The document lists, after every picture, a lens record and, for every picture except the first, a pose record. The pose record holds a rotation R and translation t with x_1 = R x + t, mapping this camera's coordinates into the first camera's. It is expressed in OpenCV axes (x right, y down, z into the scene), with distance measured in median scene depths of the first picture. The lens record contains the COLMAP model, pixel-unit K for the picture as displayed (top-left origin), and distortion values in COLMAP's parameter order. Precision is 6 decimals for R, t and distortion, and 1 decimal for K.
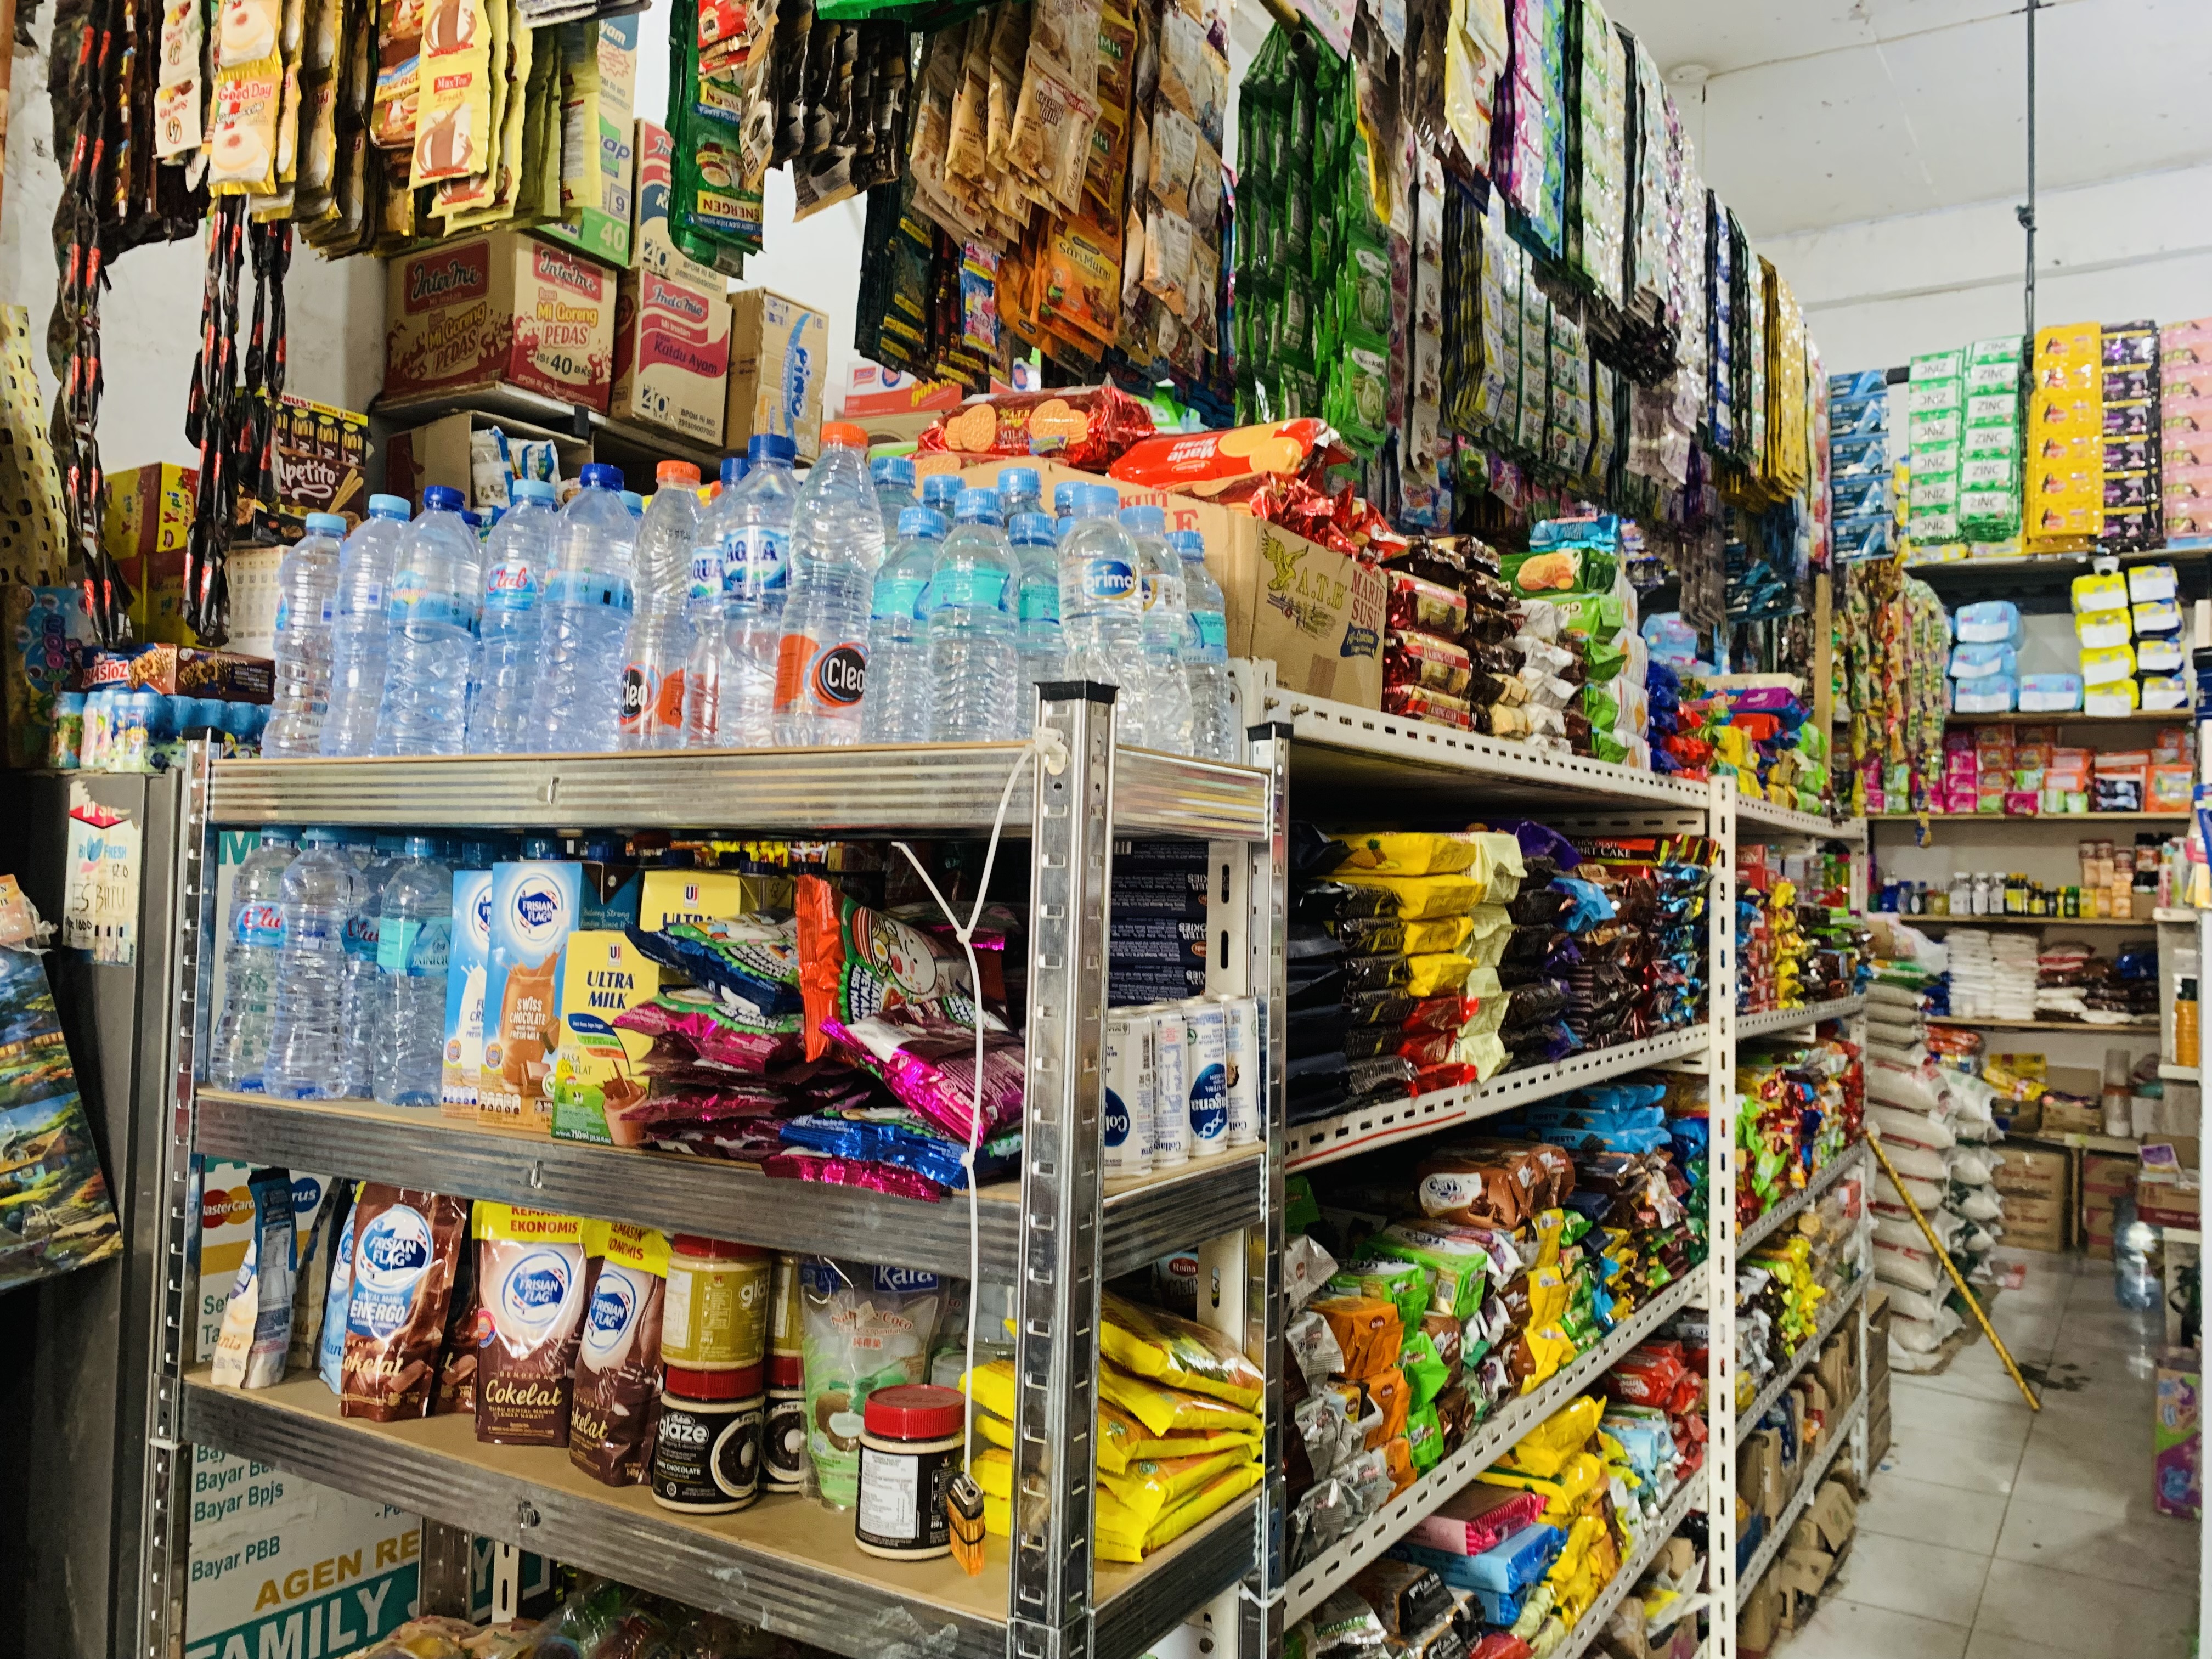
lens RADIAL K [[1719.9, 0, 1099.5], [0, 1719.9, 820.8], [0, 0, 1]] dist [0.037539, -0.057007]
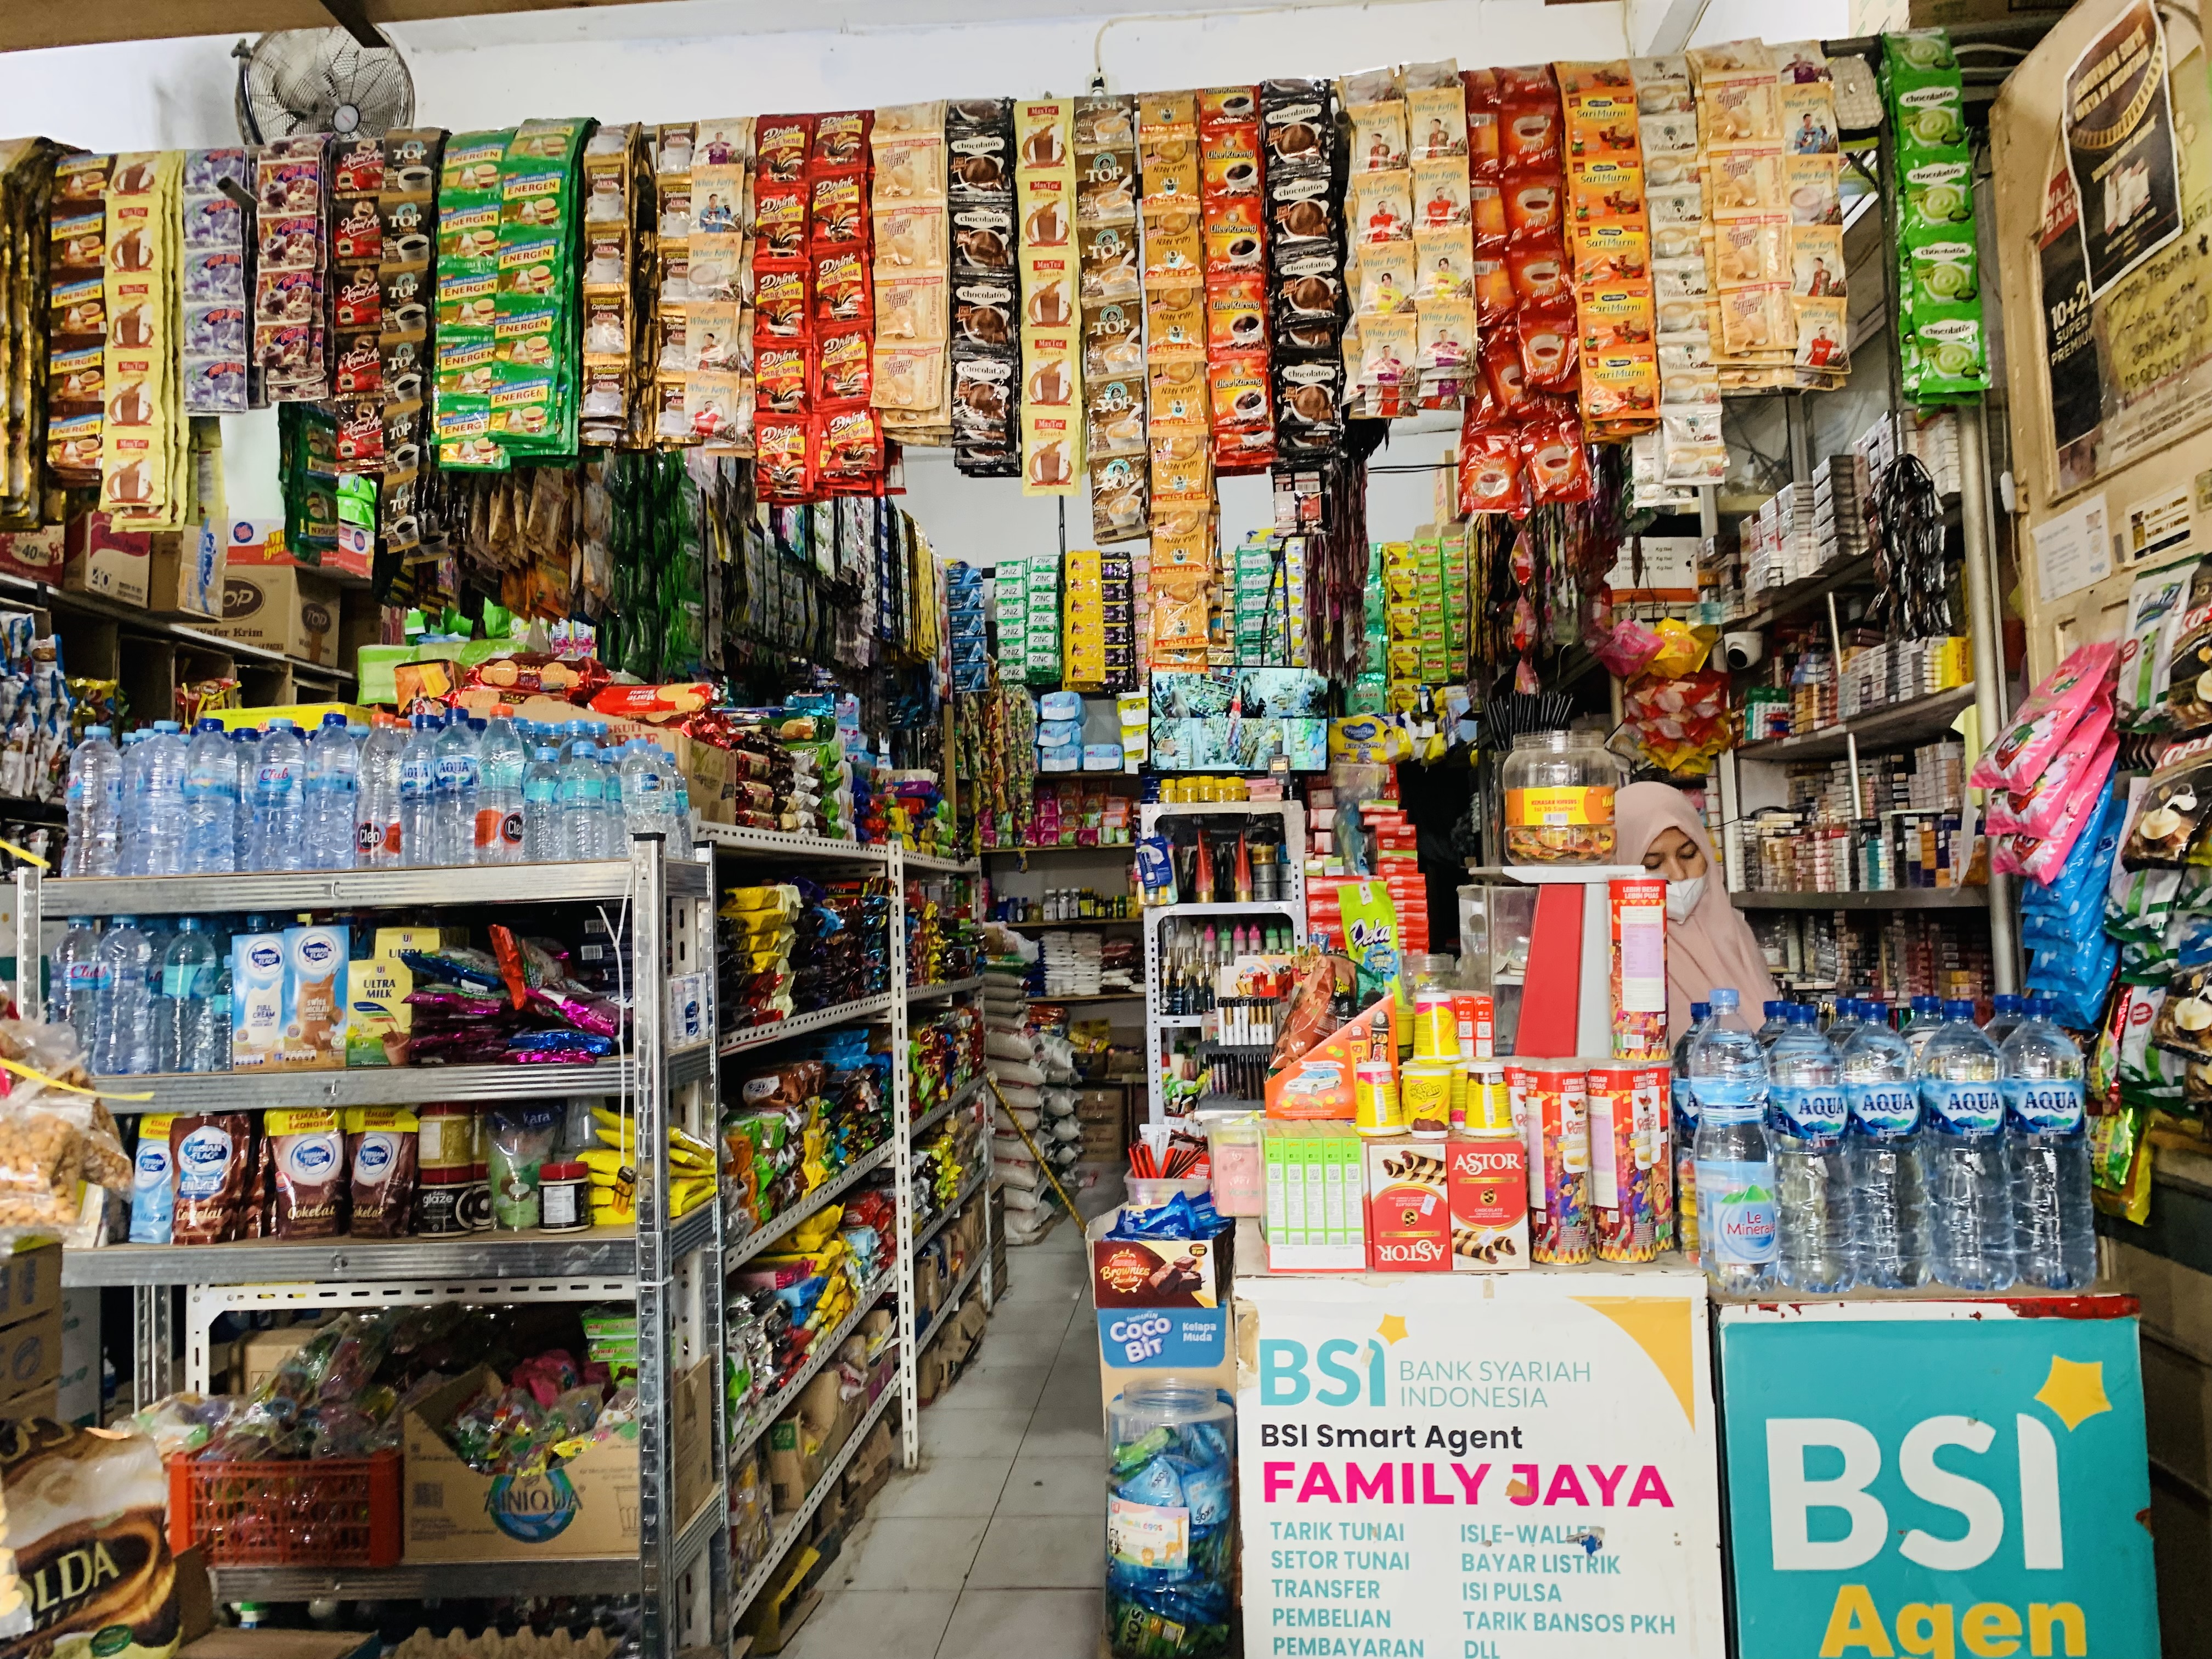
lens RADIAL K [[1766.7, 0, 1182.1], [0, 1766.7, 766.3], [0, 0, 1]] dist [0.050287, -0.006840]
pose [[0.865799, -0.010772, 0.500275, -0.215975], [0.034671, 0.998657, -0.038500, -0.019526], [-0.499189, 0.050678, 0.865010, -0.528258]]
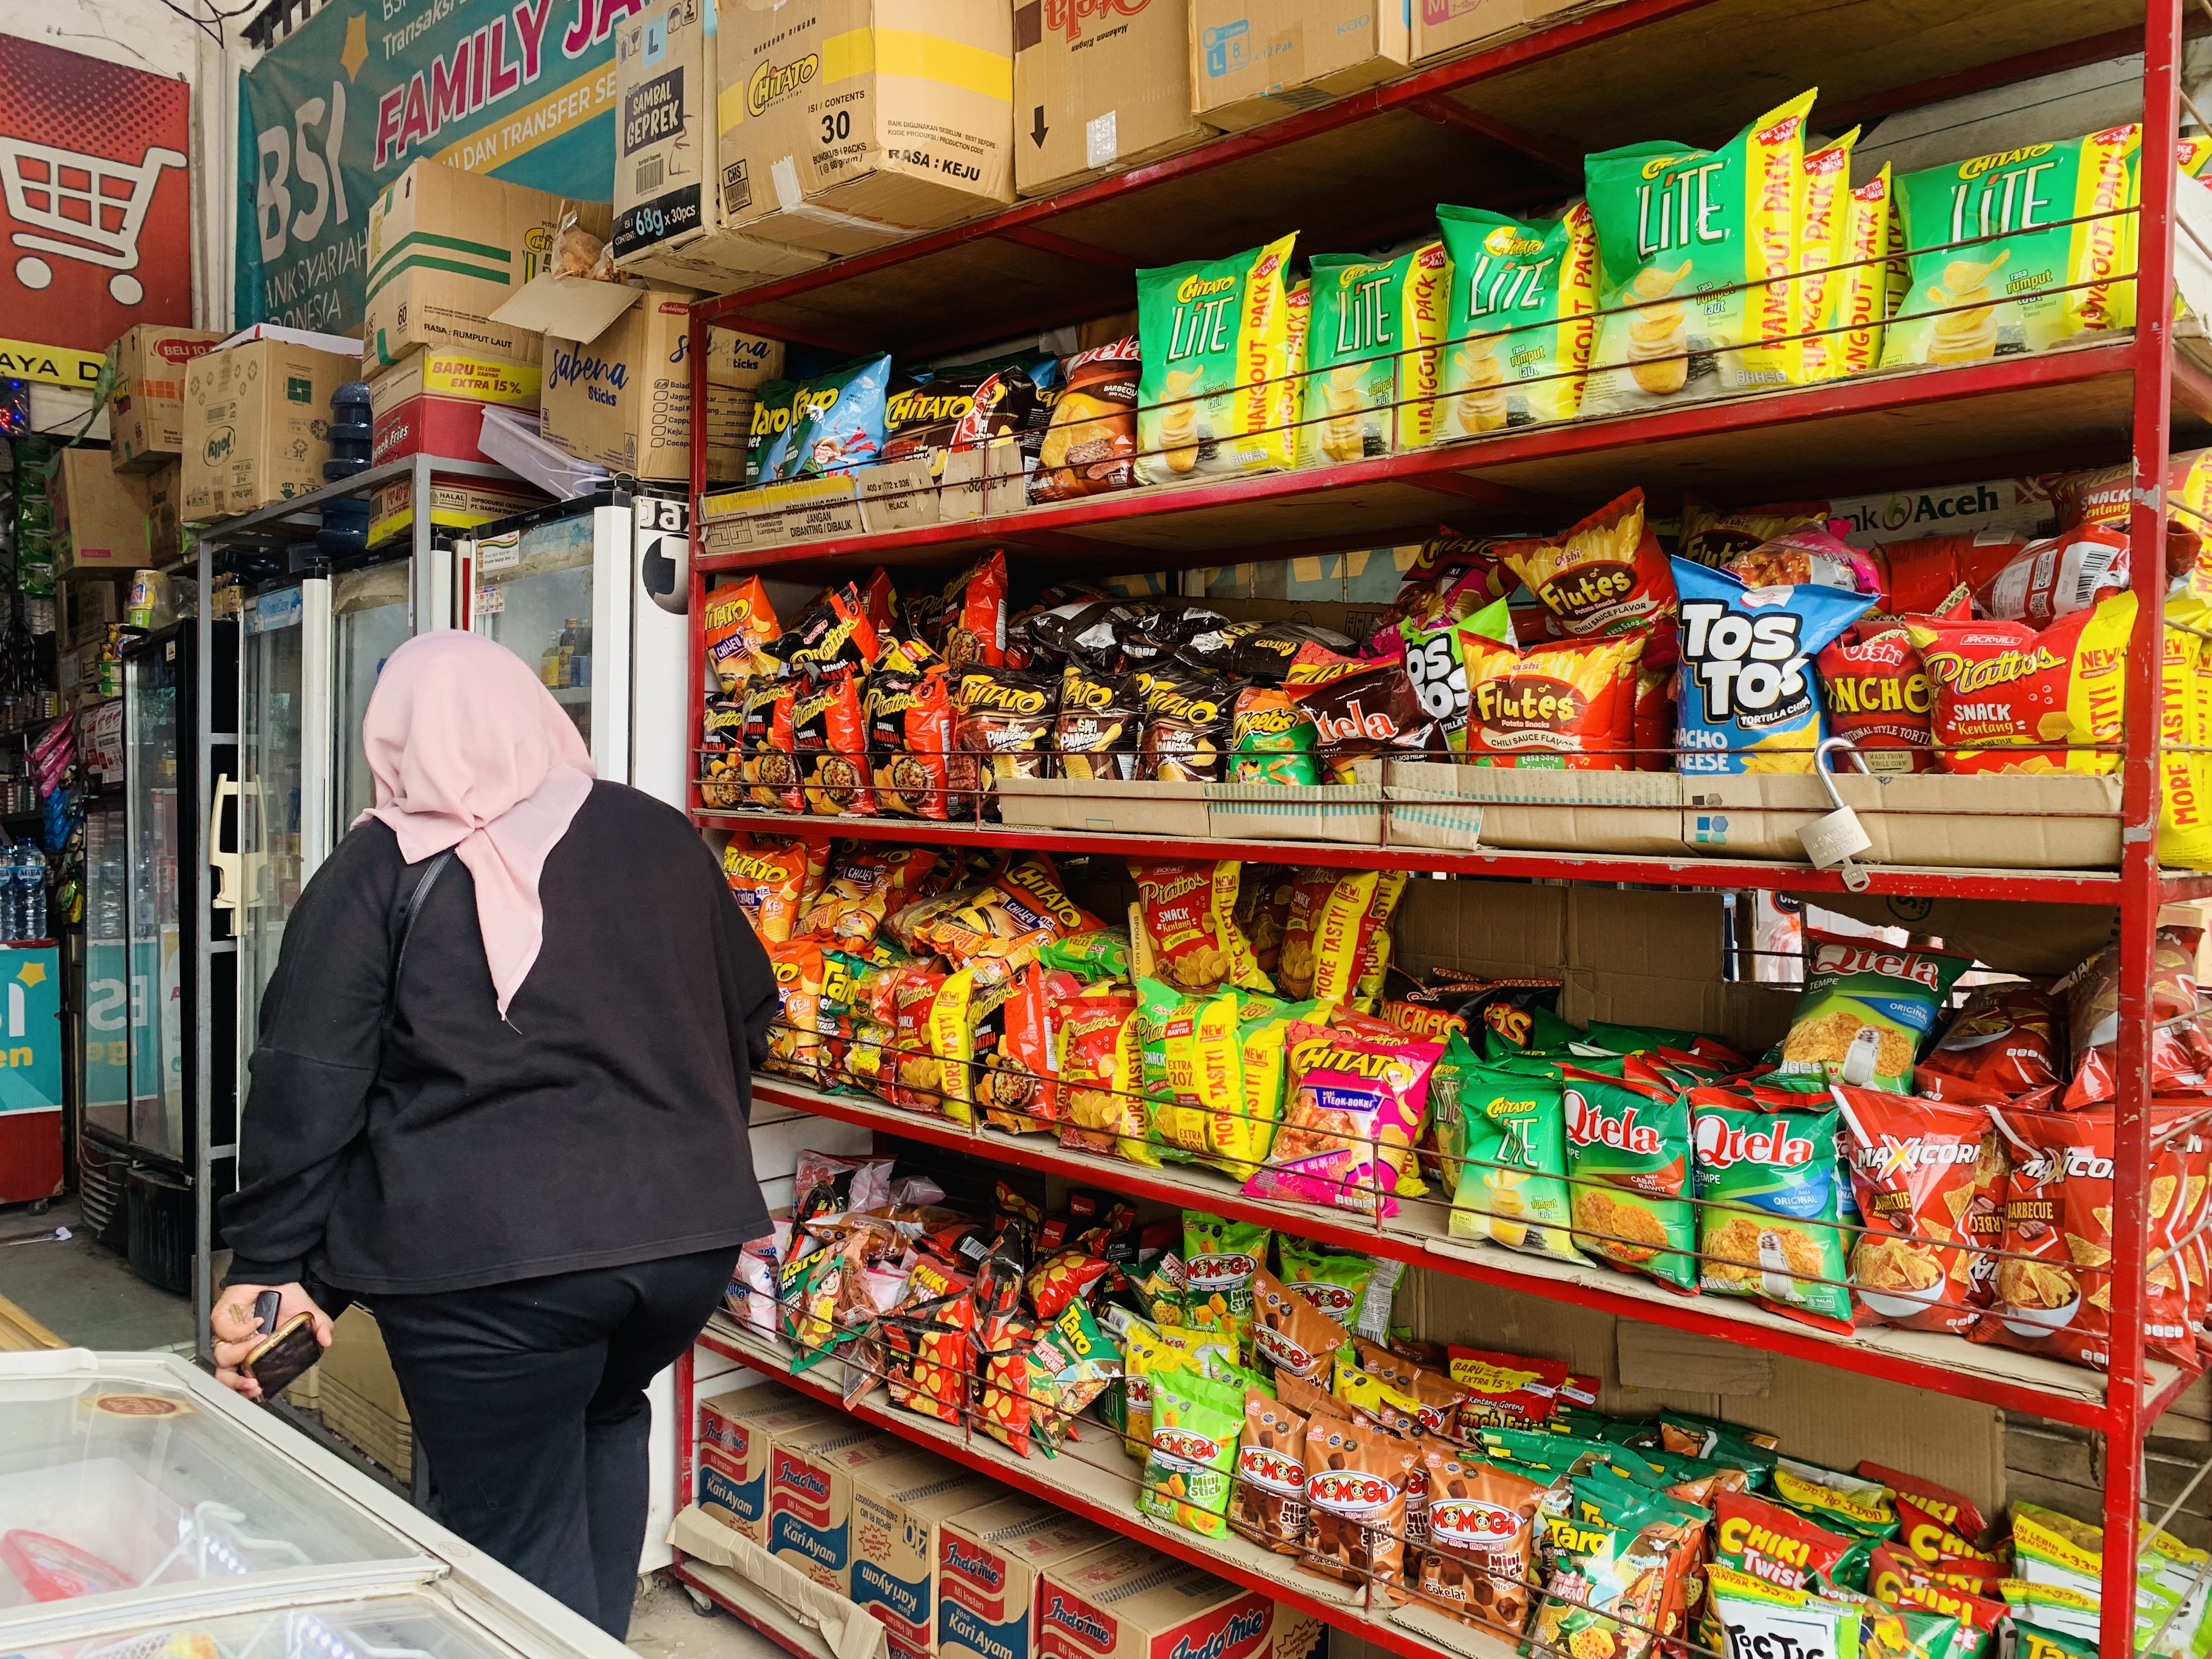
lens RADIAL K [[1631.6, 0, 1096.9], [0, 1631.6, 788.9], [0, 0, 1]] dist [0.036533, -0.041437]
pose [[0.221872, -0.008304, 0.975040, -1.055403], [0.009716, 0.999933, 0.006305, 0.003858], [-0.975027, 0.008074, 0.221938, -1.607635]]
